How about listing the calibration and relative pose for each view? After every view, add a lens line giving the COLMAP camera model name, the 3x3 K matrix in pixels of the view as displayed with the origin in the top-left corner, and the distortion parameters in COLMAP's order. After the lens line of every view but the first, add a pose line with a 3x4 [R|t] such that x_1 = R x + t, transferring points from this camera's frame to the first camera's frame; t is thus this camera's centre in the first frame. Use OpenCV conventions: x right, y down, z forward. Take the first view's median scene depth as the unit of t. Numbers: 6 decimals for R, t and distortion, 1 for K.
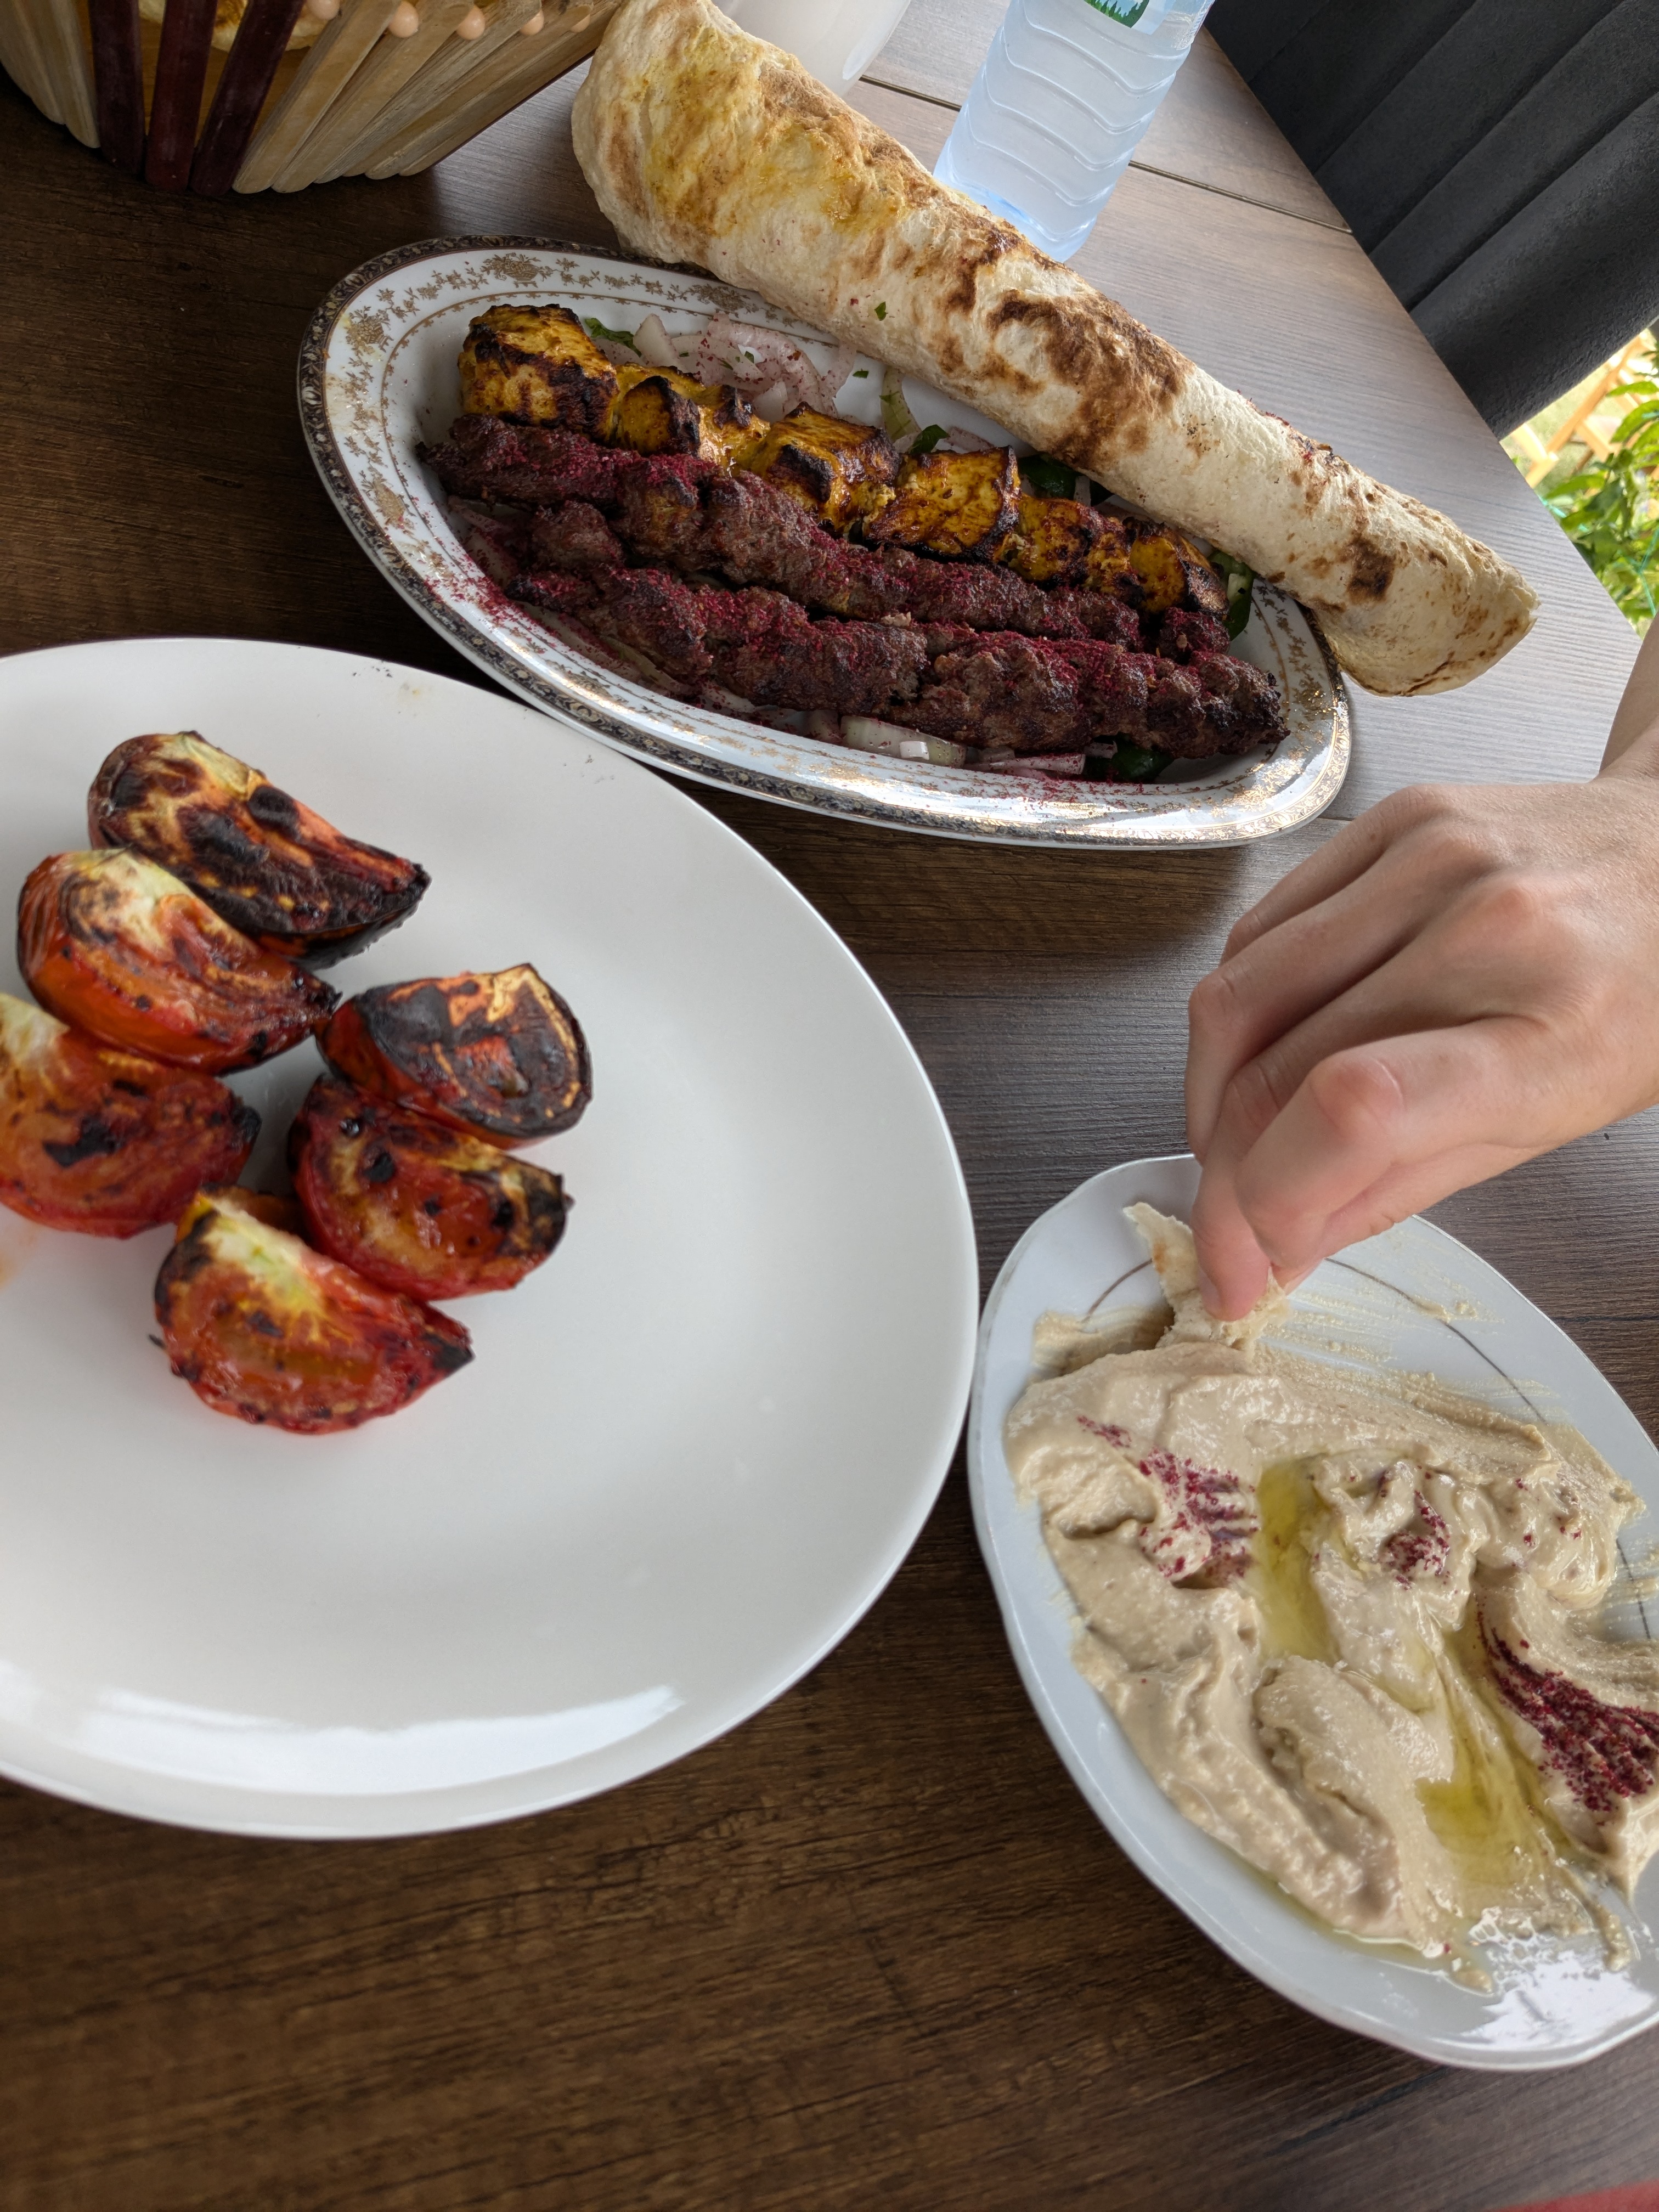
lens RADIAL K [[1807.5, 0, 829.5], [0, 1807.5, 1106.0], [0, 0, 1]] dist [-0.014000, -0.006106]
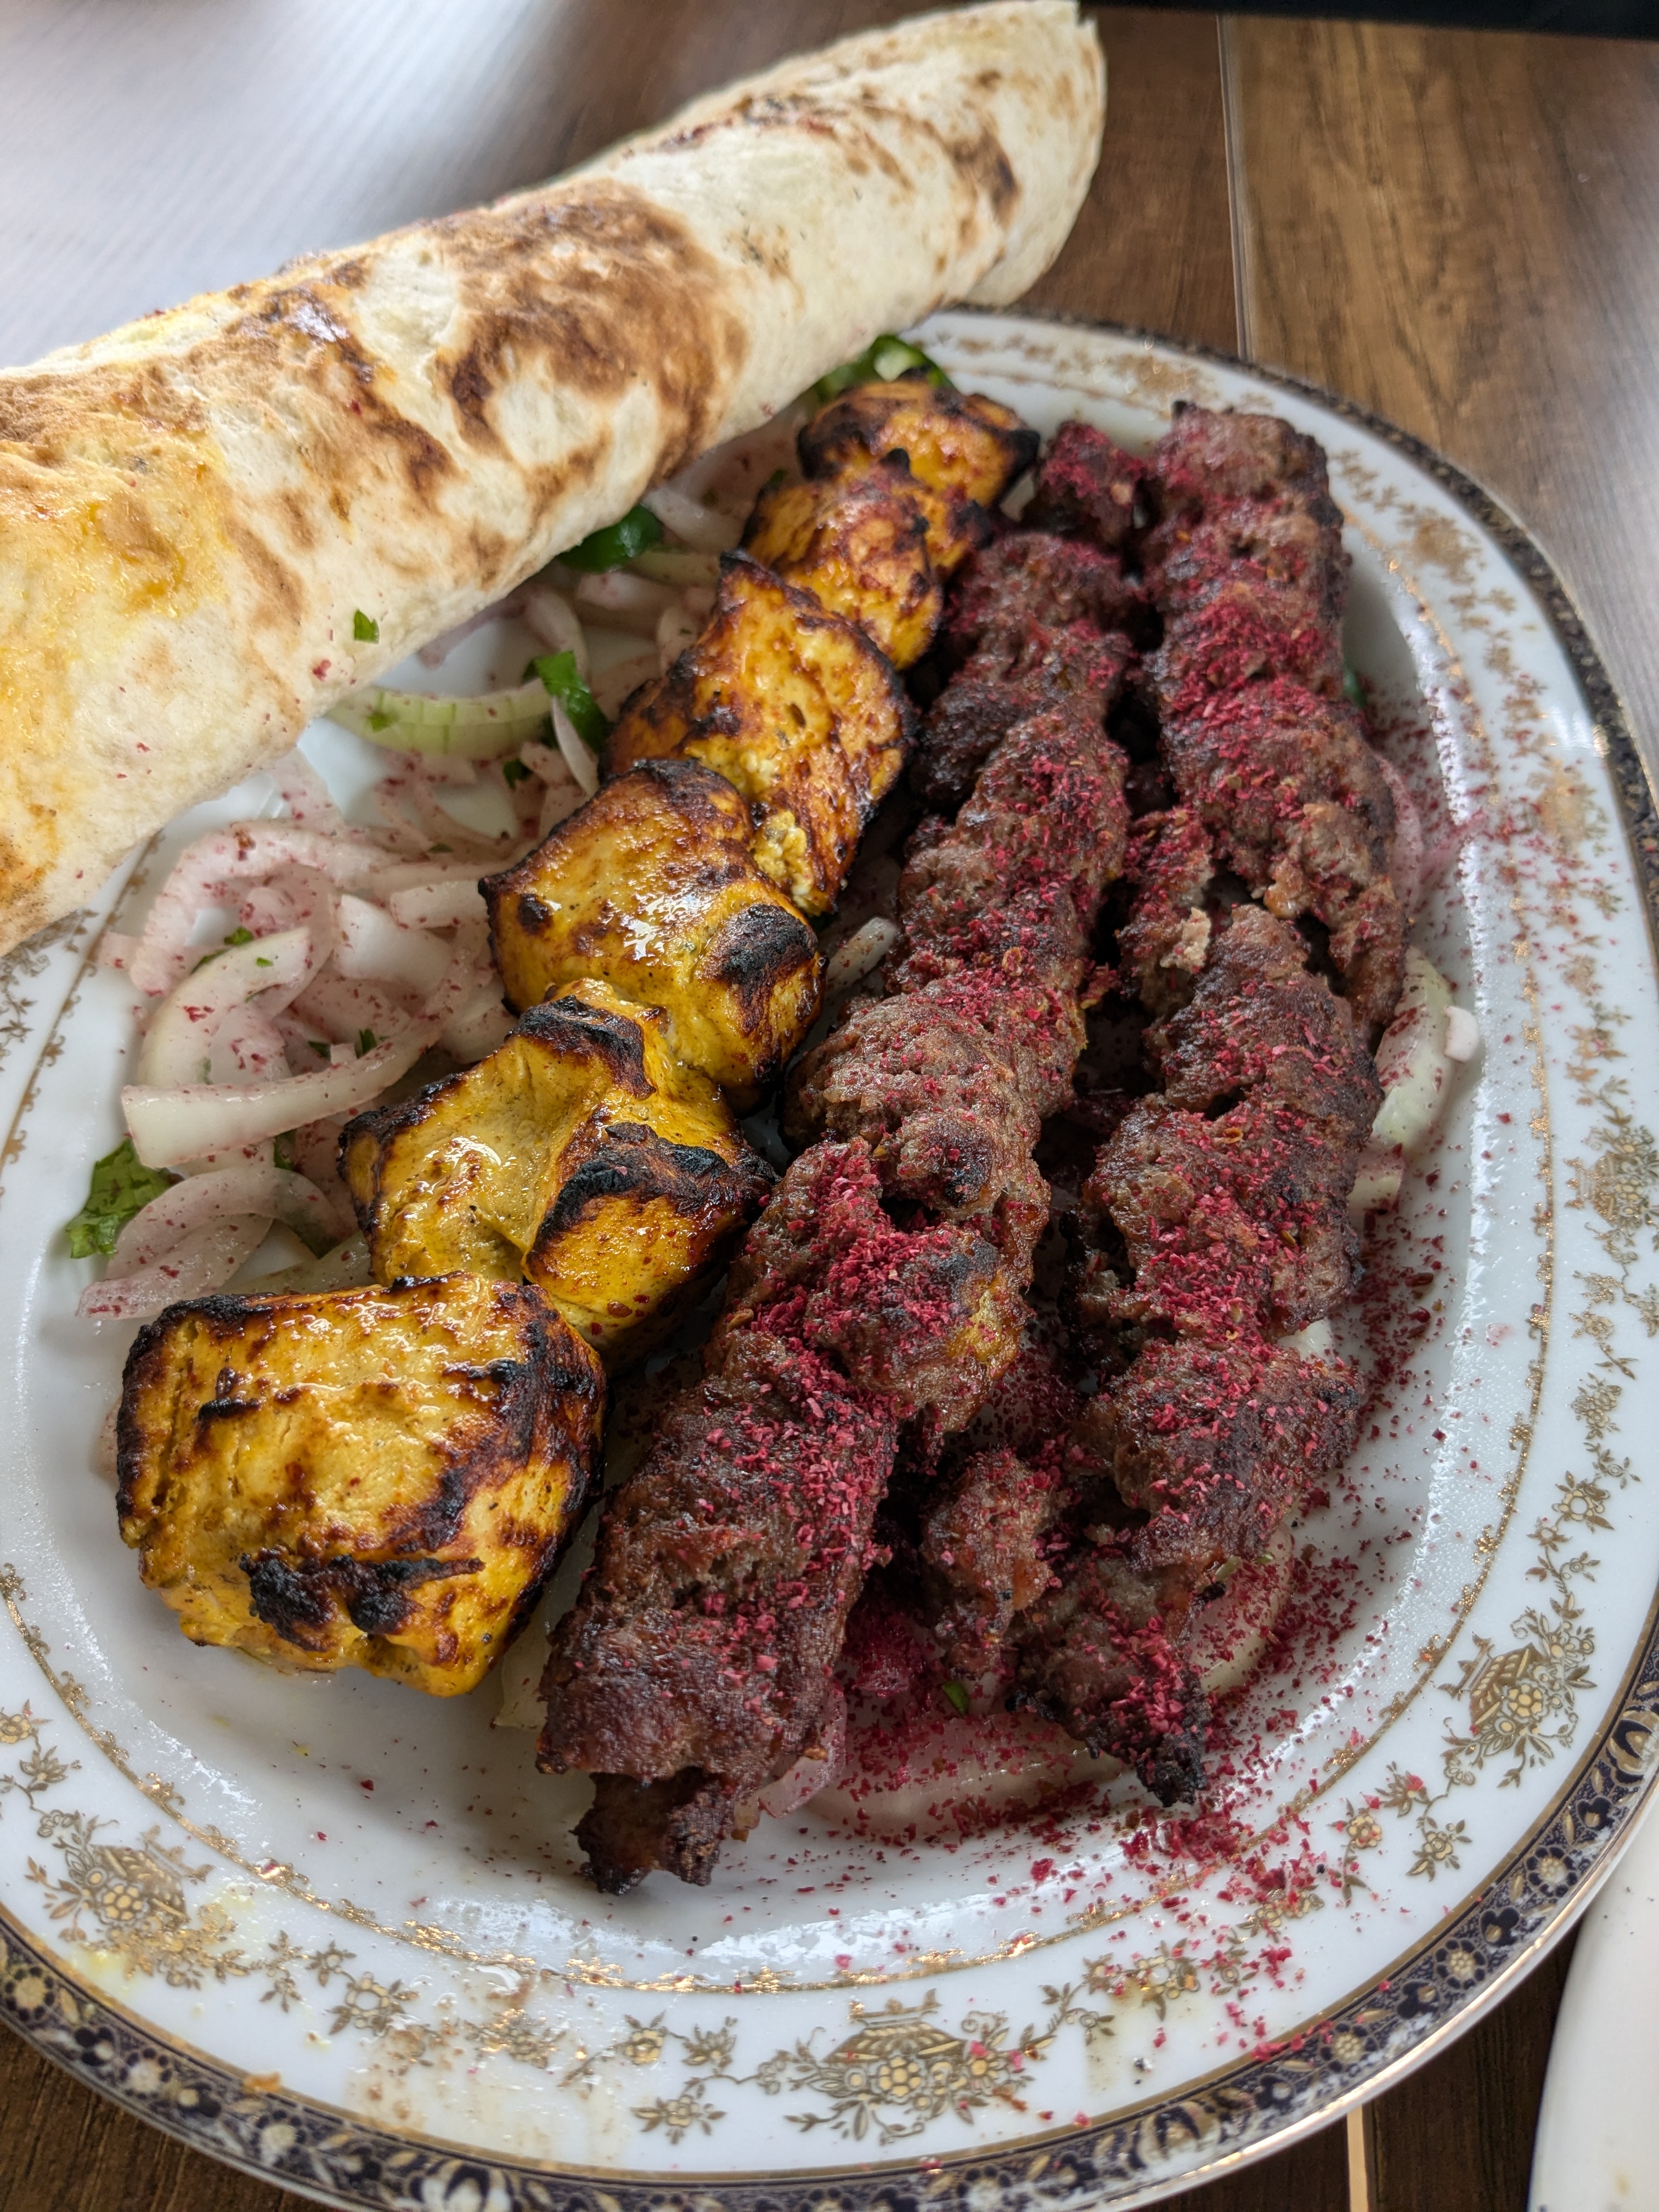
lens RADIAL K [[1807.5, 0, 829.5], [0, 1807.5, 1106.0], [0, 0, 1]] dist [-0.014000, -0.006106]
pose [[0.376802, -0.898443, 0.225434, -0.132797], [0.819097, 0.436826, 0.371839, -0.463063], [-0.432551, 0.044543, 0.900508, 0.563475]]
